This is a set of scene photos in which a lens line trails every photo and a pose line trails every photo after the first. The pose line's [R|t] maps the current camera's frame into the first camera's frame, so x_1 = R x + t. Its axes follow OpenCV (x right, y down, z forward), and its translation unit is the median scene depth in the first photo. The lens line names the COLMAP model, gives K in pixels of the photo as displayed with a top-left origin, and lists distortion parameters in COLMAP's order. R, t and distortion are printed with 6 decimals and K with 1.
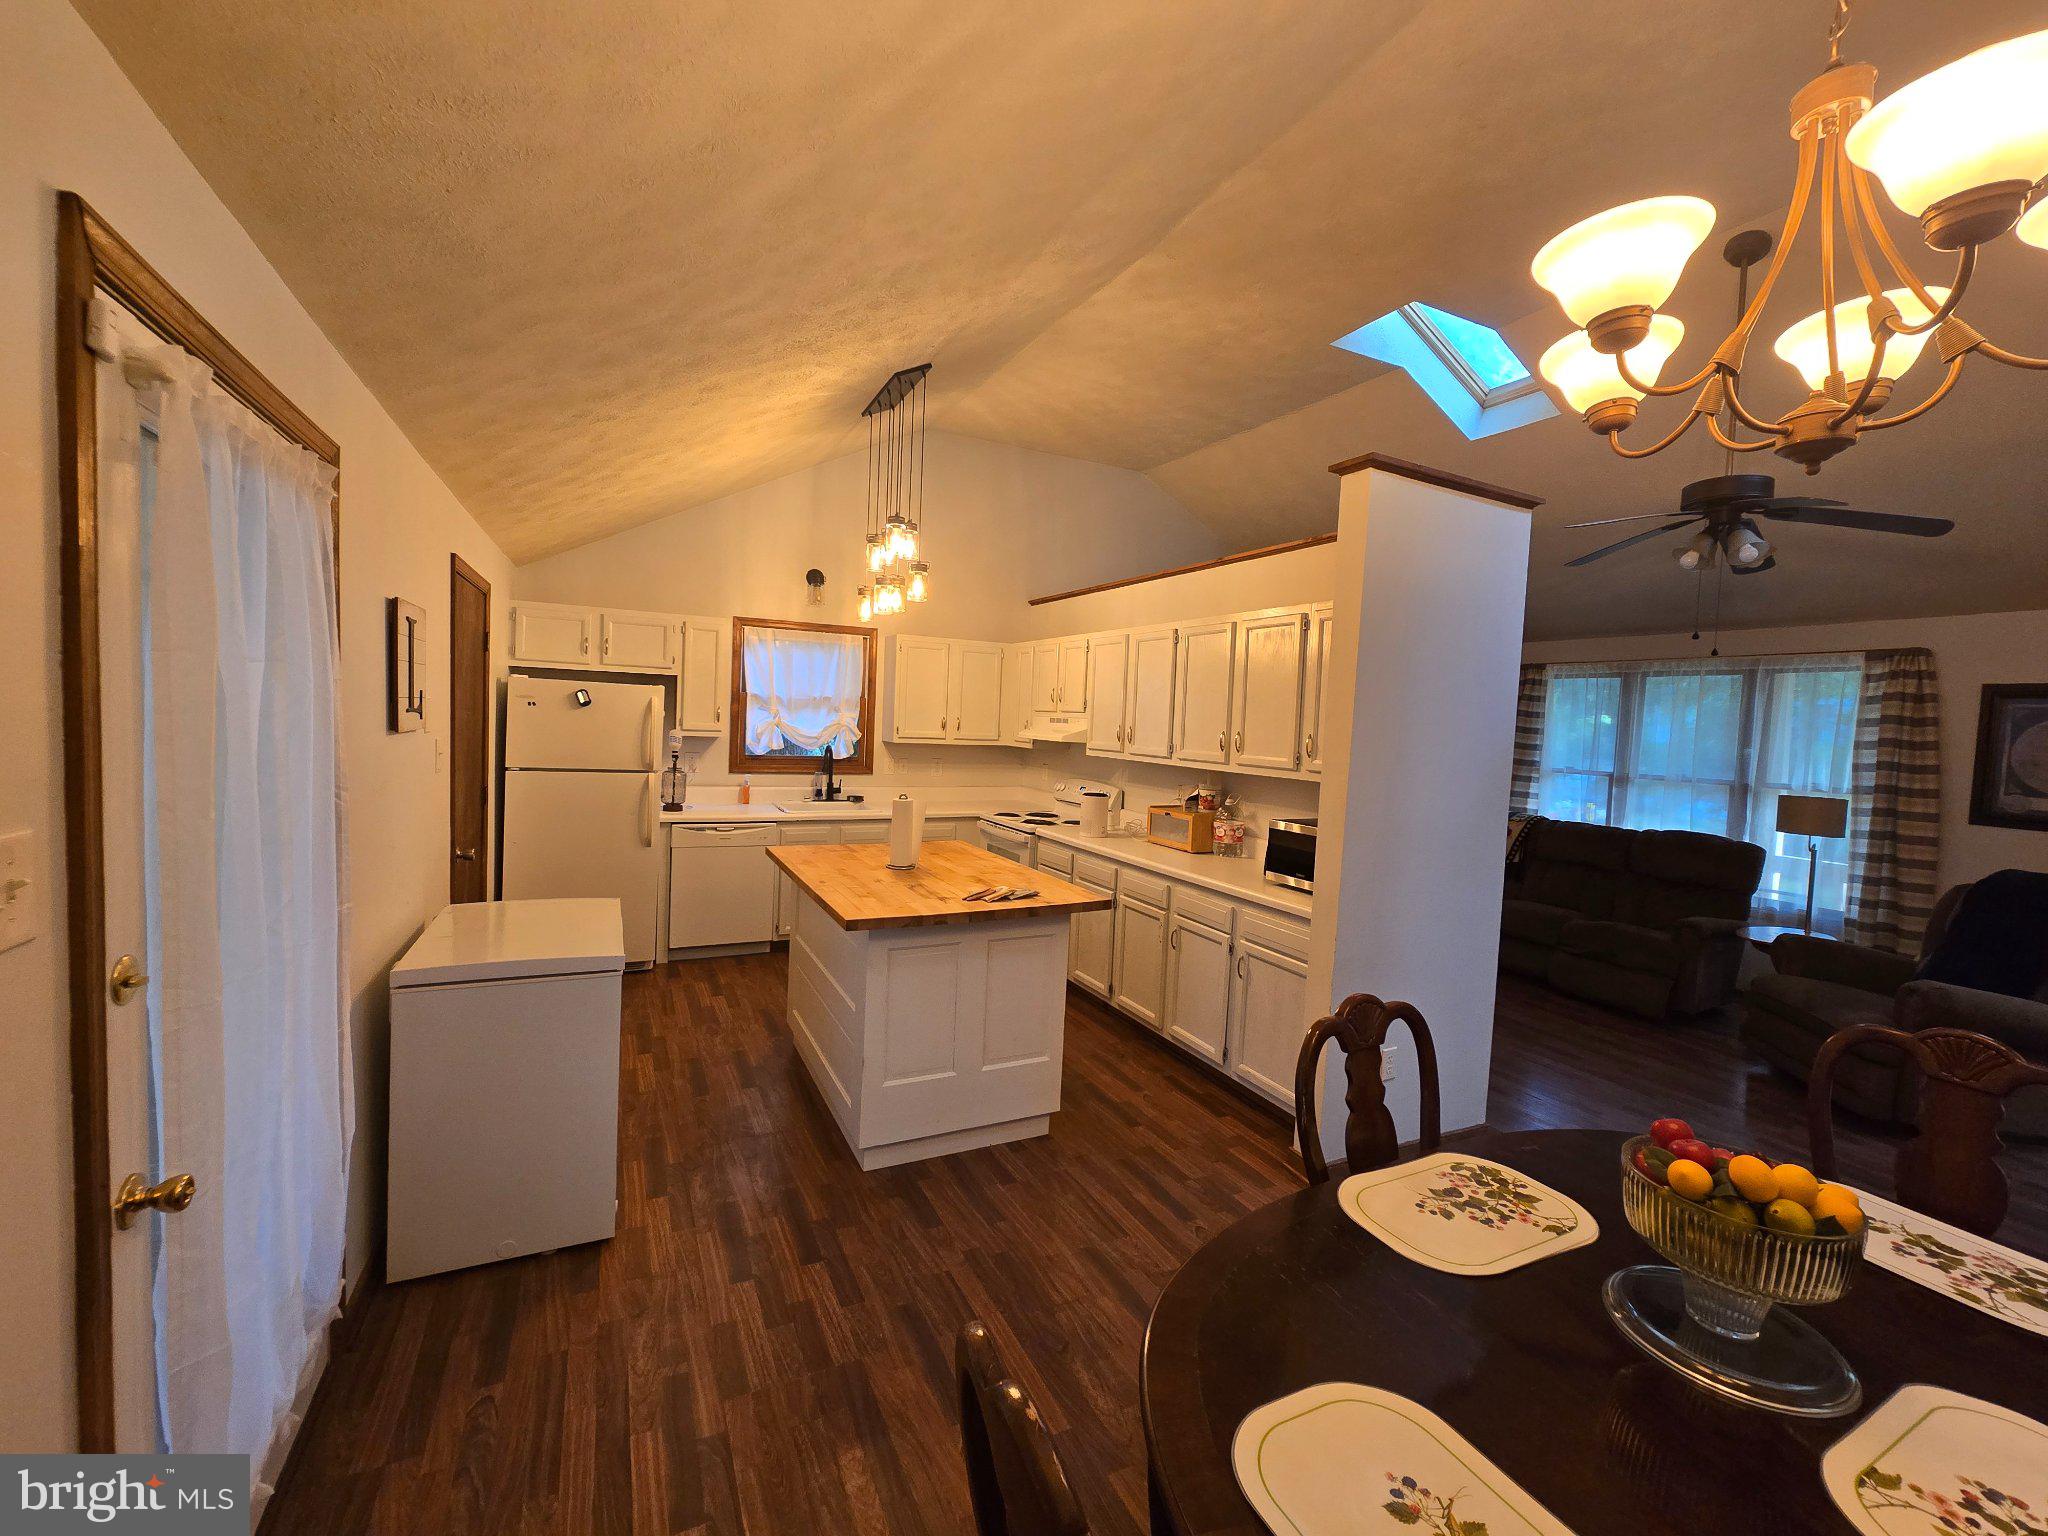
lens RADIAL K [[846.3, 0, 1020.8], [0, 846.3, 766.6], [0, 0, 1]] dist [-0.006388, 0.002734]
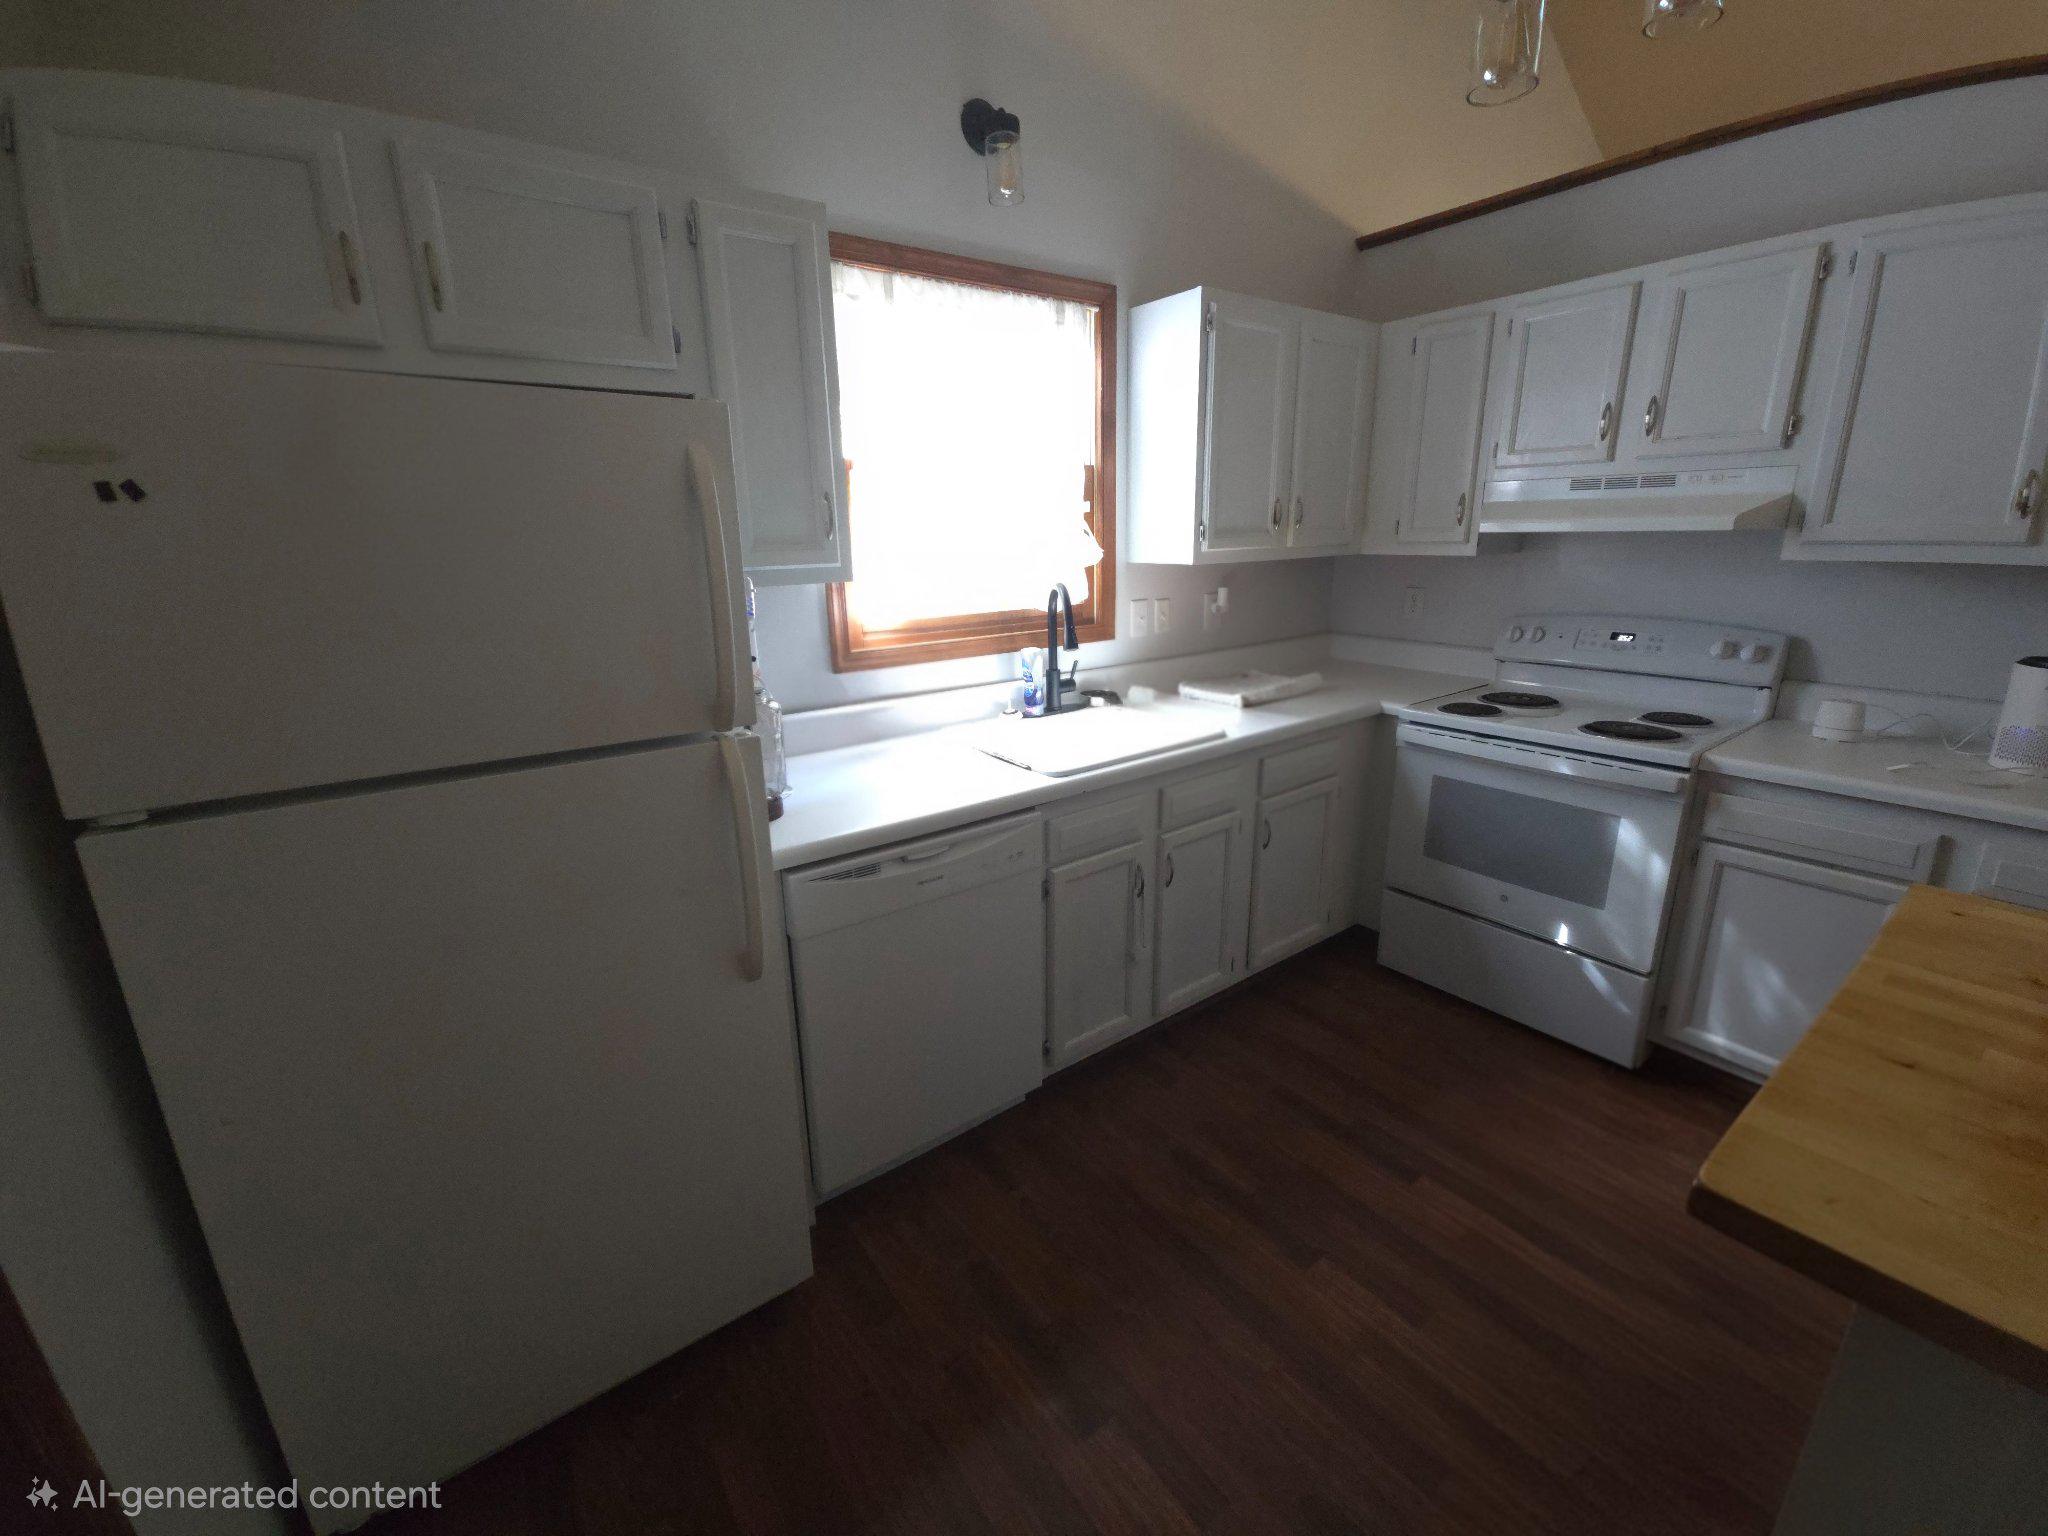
lens RADIAL K [[835.9, 0, 1030.3], [0, 835.9, 751.3], [0, 0, 1]] dist [-0.000171, -0.000151]
pose [[0.980844, -0.109801, 0.160897, -0.442845], [0.074127, 0.974243, 0.212968, -0.045245], [-0.180137, -0.196961, 0.963720, 0.828226]]
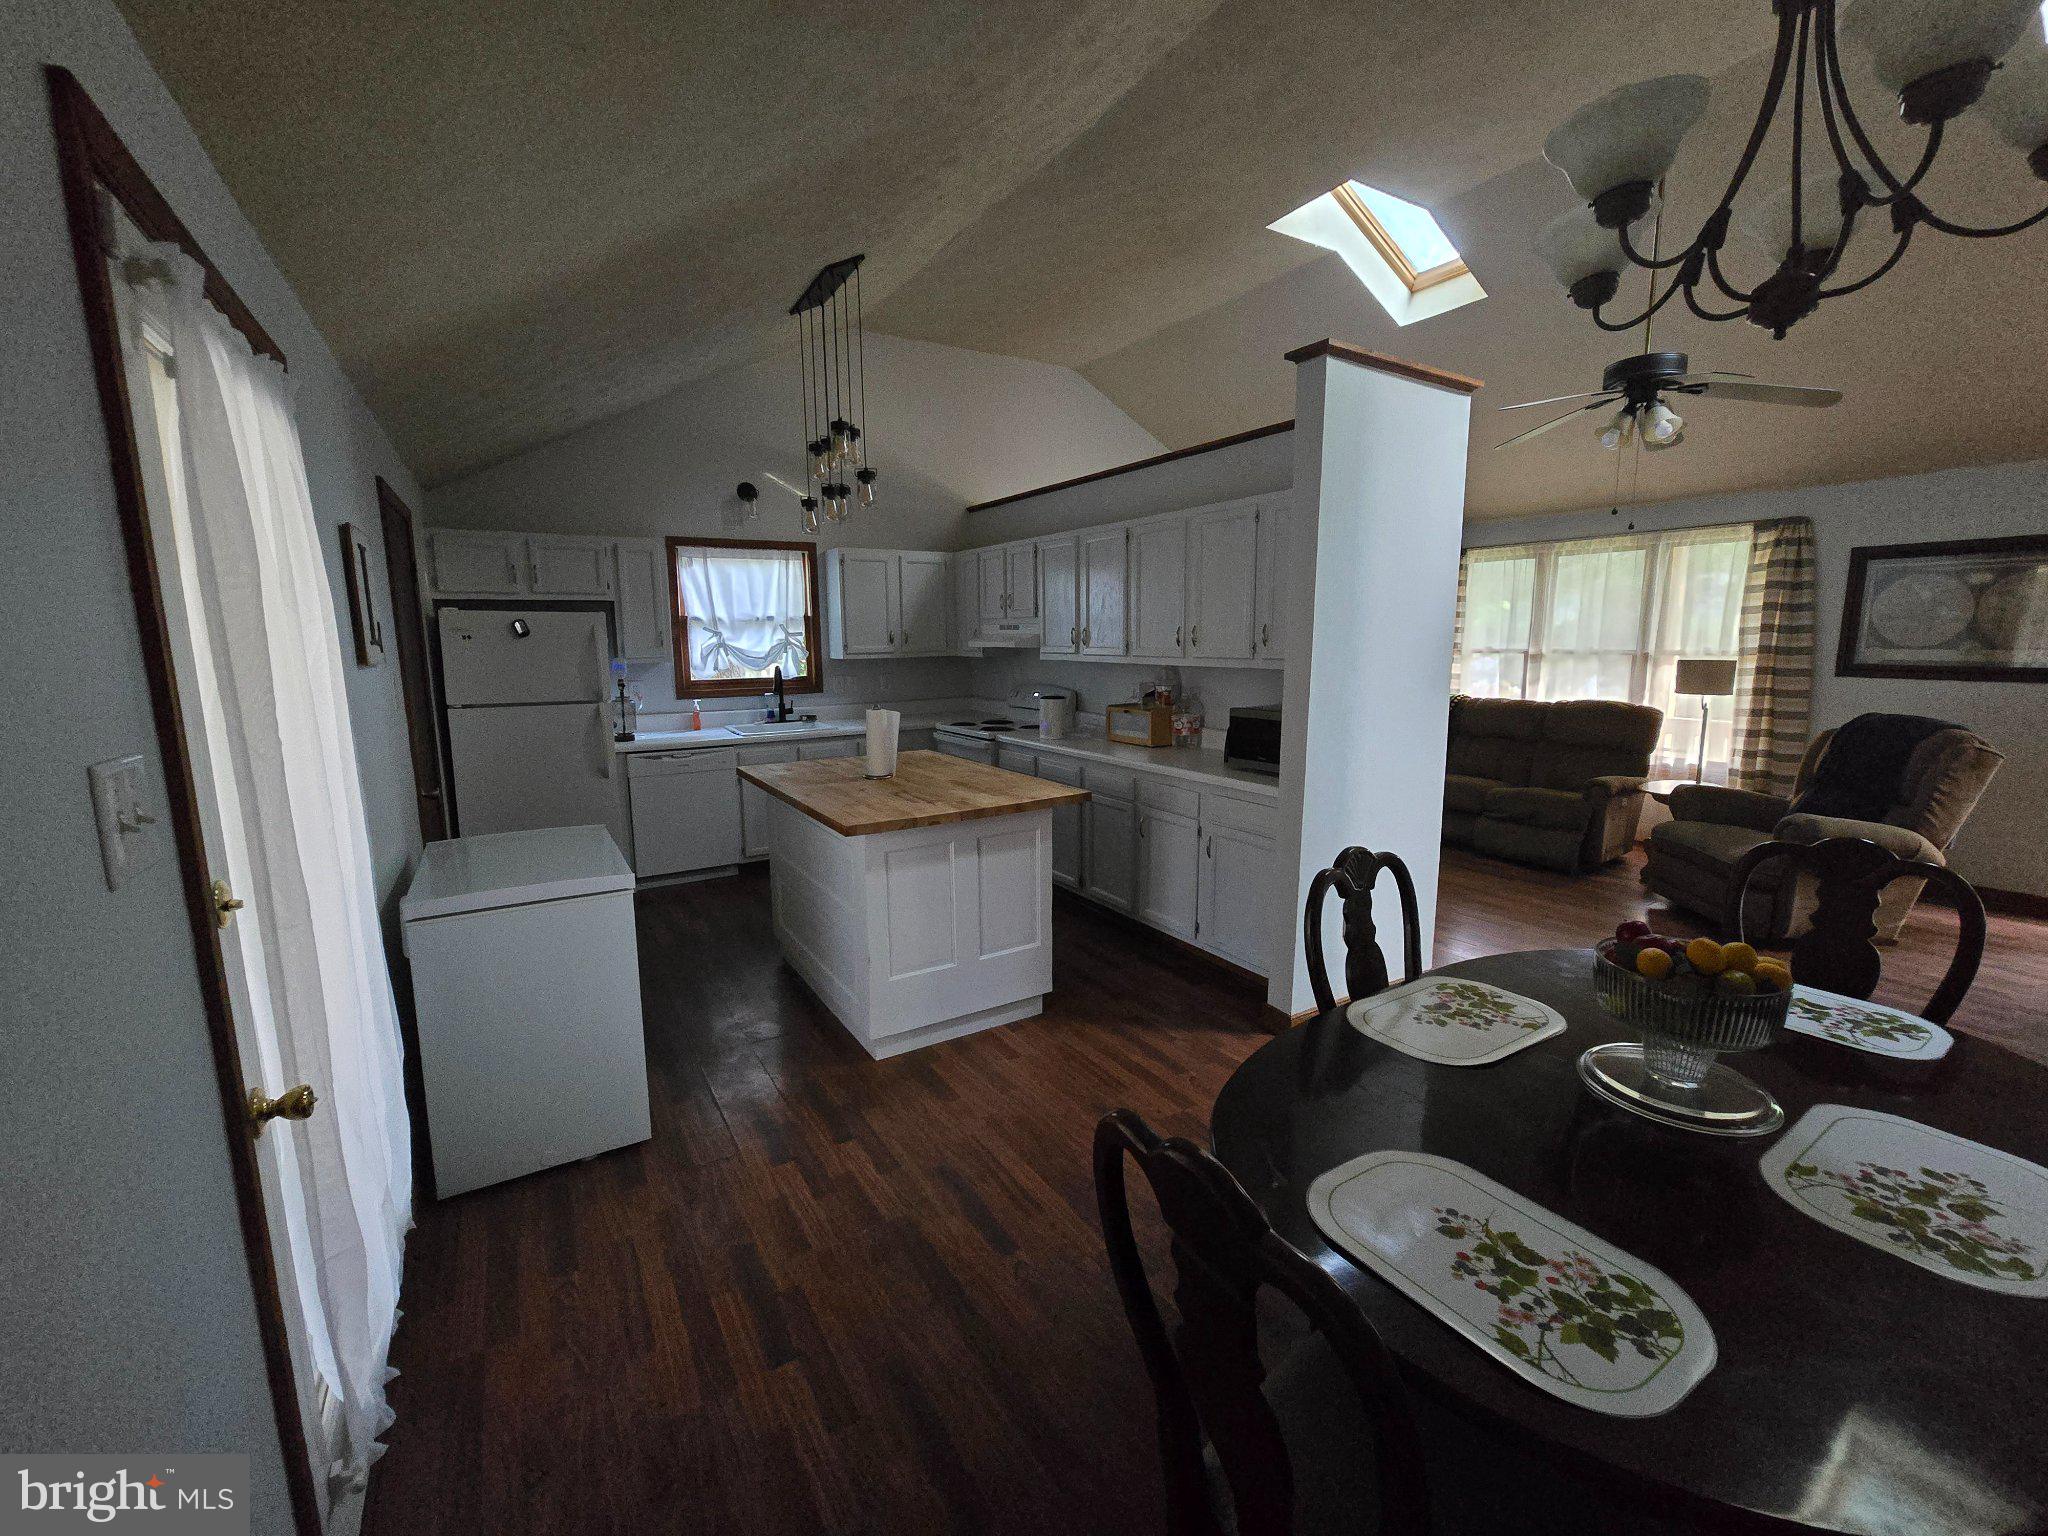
lens RADIAL K [[842.7, 0, 1024.0], [0, 842.7, 768.0], [0, 0, 1]] dist [-0.002009, -0.000385]
pose [[0.994283, -0.066887, 0.083232, -0.042846], [0.058008, 0.992793, 0.104871, 0.009863], [-0.089647, -0.099444, 0.990997, -0.017287]]
